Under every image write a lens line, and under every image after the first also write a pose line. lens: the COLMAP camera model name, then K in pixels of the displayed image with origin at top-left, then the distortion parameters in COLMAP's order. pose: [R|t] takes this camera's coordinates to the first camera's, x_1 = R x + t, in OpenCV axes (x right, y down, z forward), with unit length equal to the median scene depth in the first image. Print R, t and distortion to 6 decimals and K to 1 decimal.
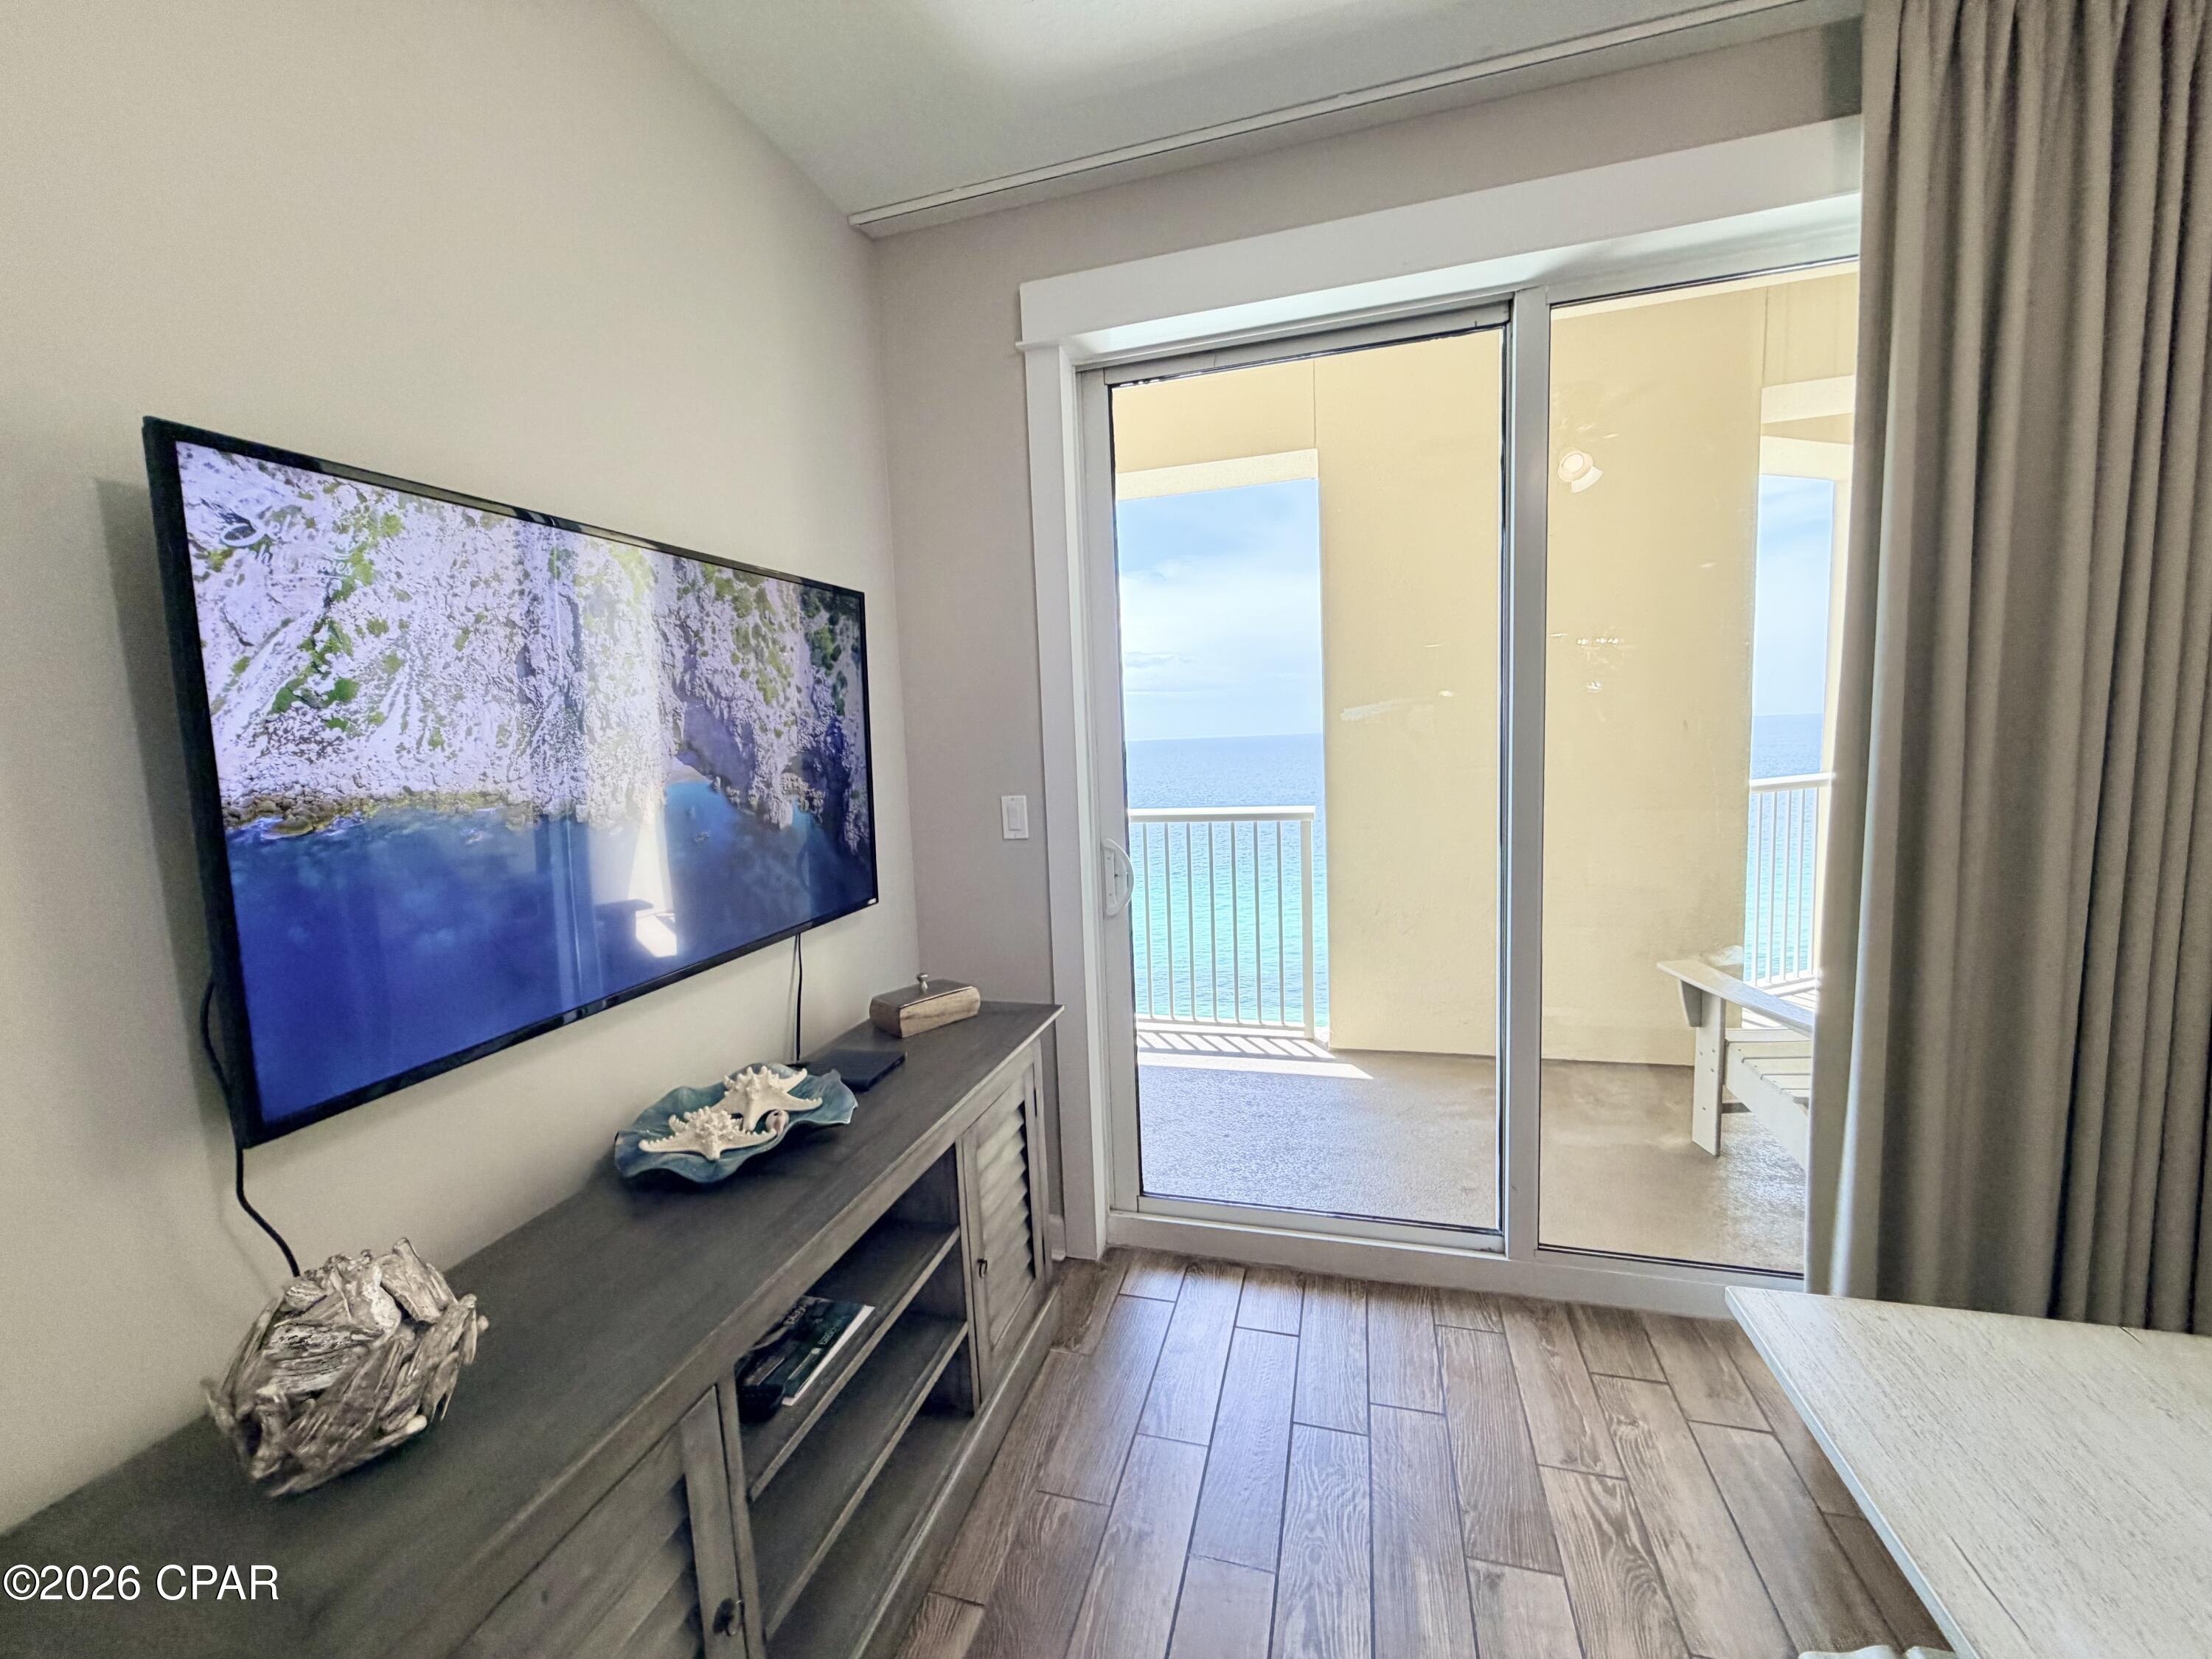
lens RADIAL K [[882.3, 0, 1108.9], [0, 882.3, 821.3], [0, 0, 1]] dist [0.000234, -0.000008]
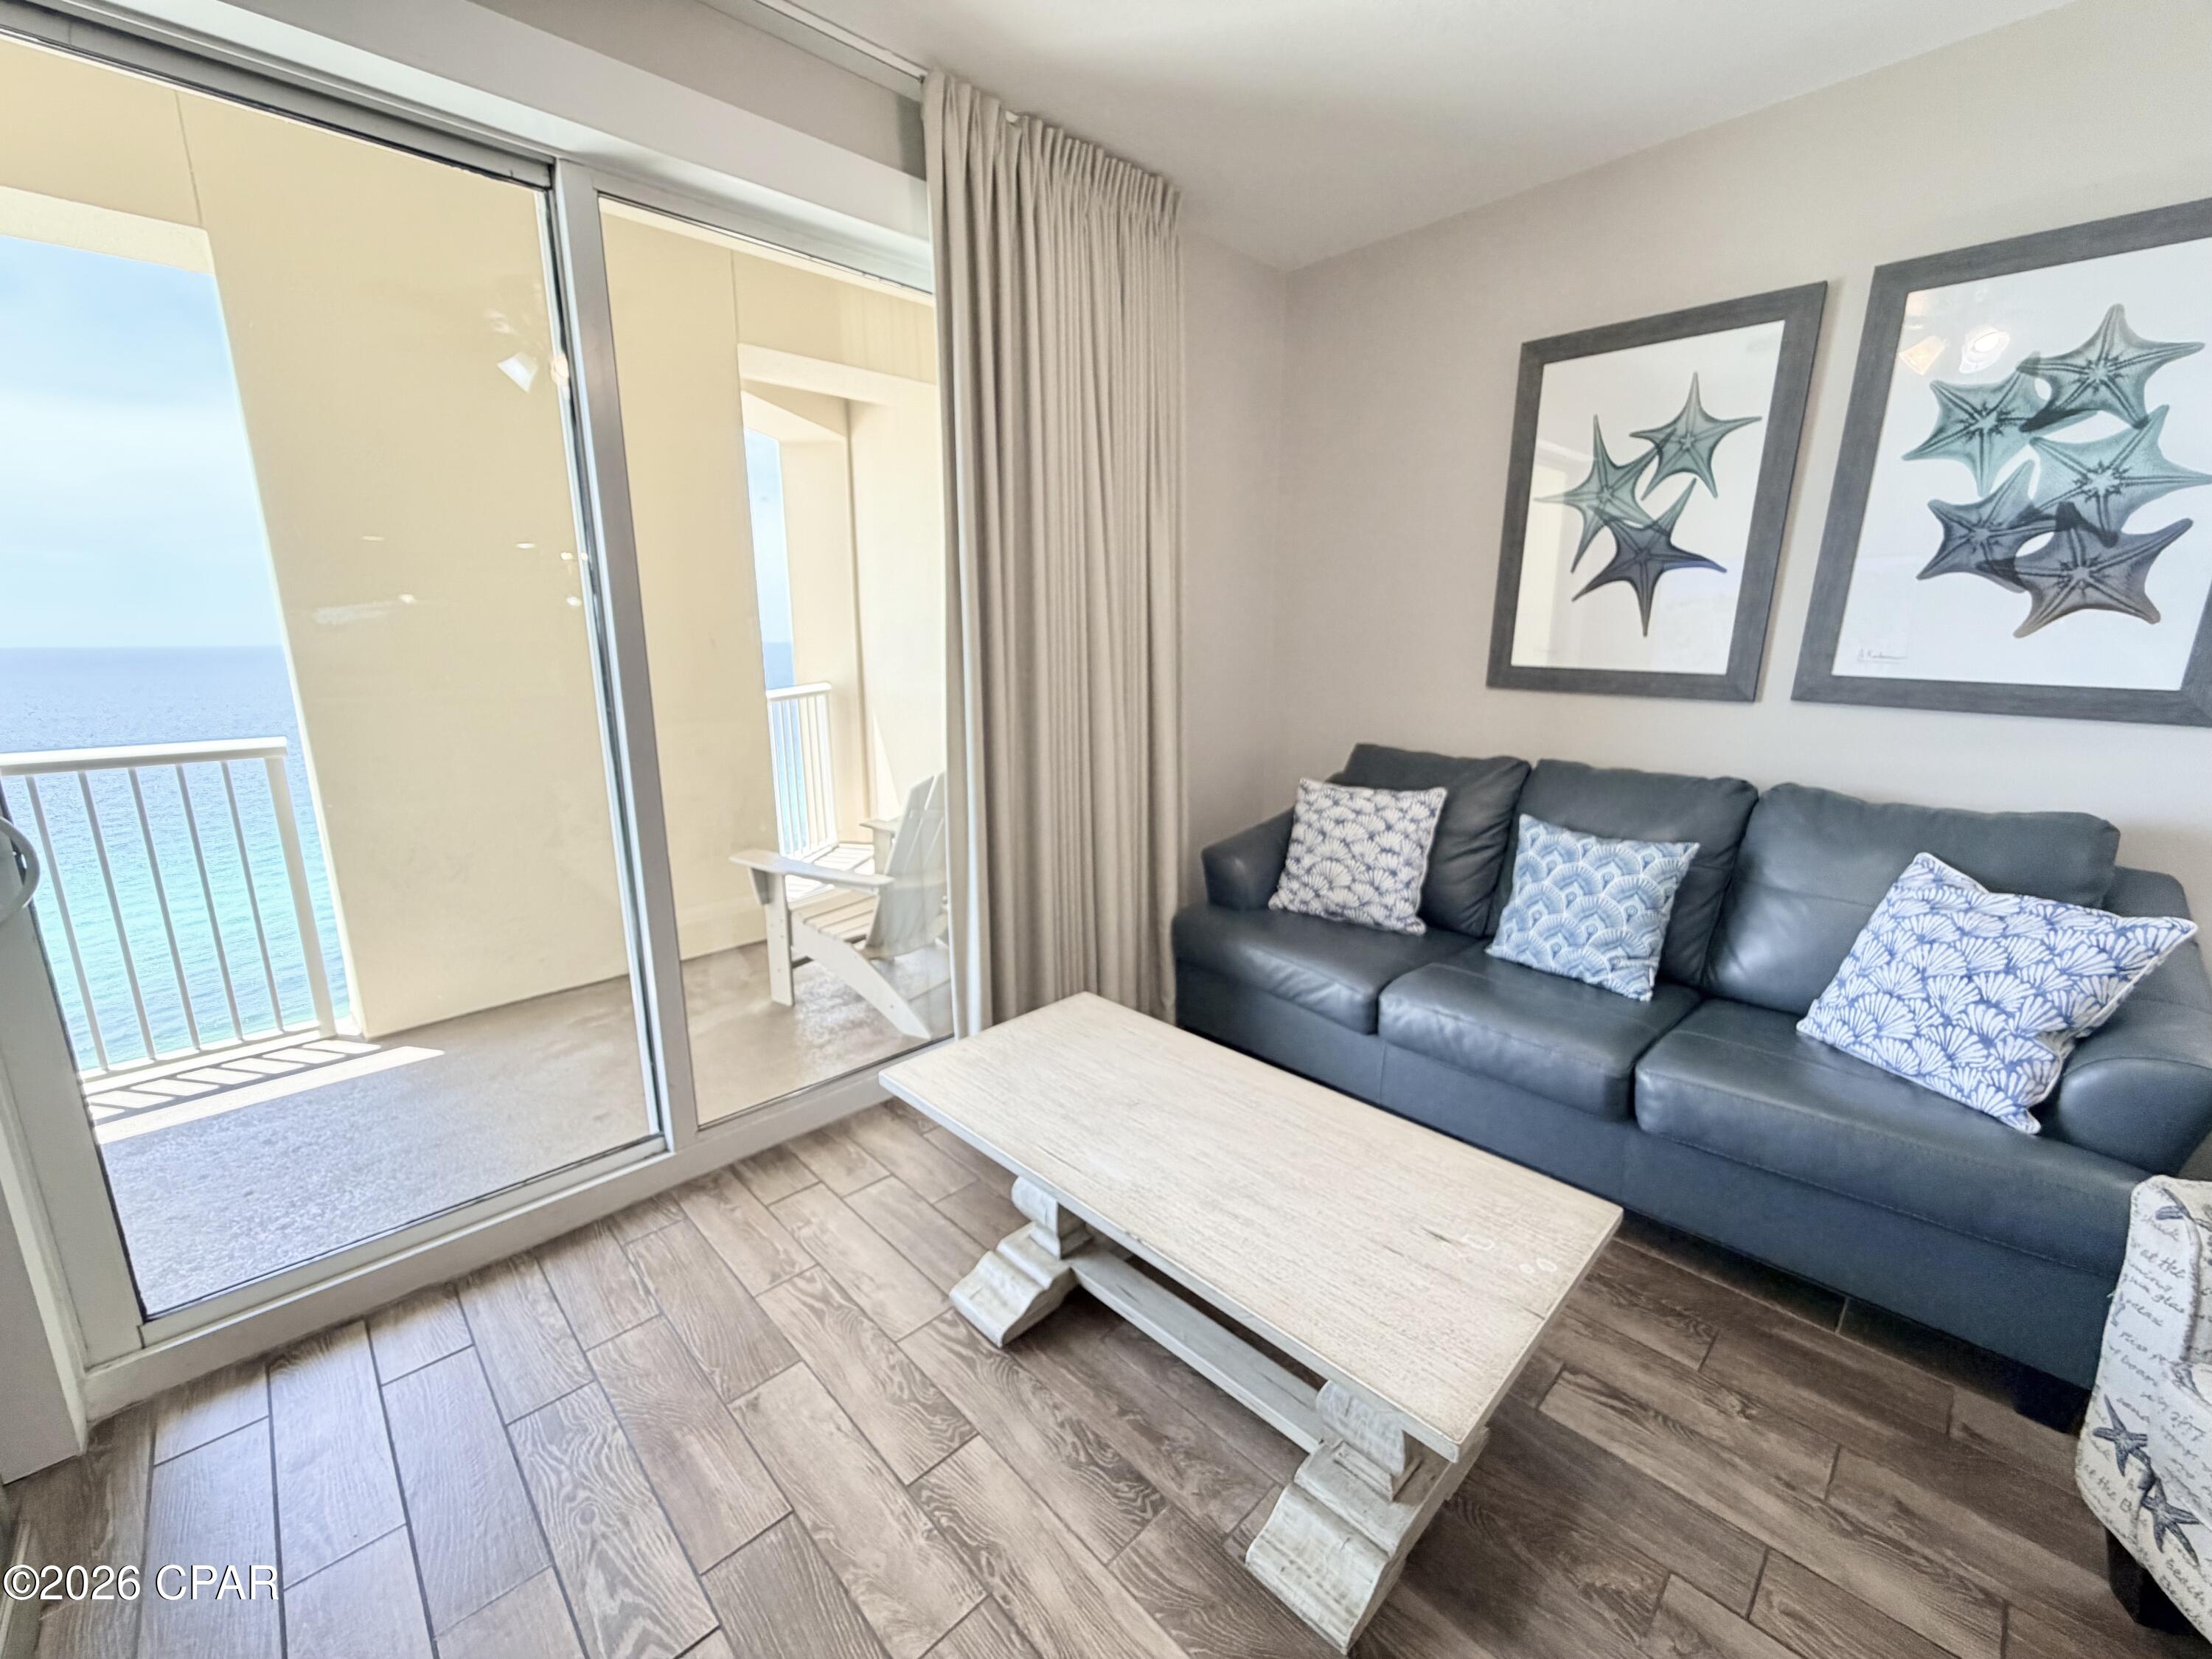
lens RADIAL K [[882.3, 0, 1096.8], [0, 882.3, 827.6], [0, 0, 1]] dist [0.000234, -0.000008]
pose [[0.510092, -0.149355, 0.847054, -0.118562], [0.065065, 0.988687, 0.135146, 0.002174], [-0.857656, -0.013823, 0.514039, 0.030330]]
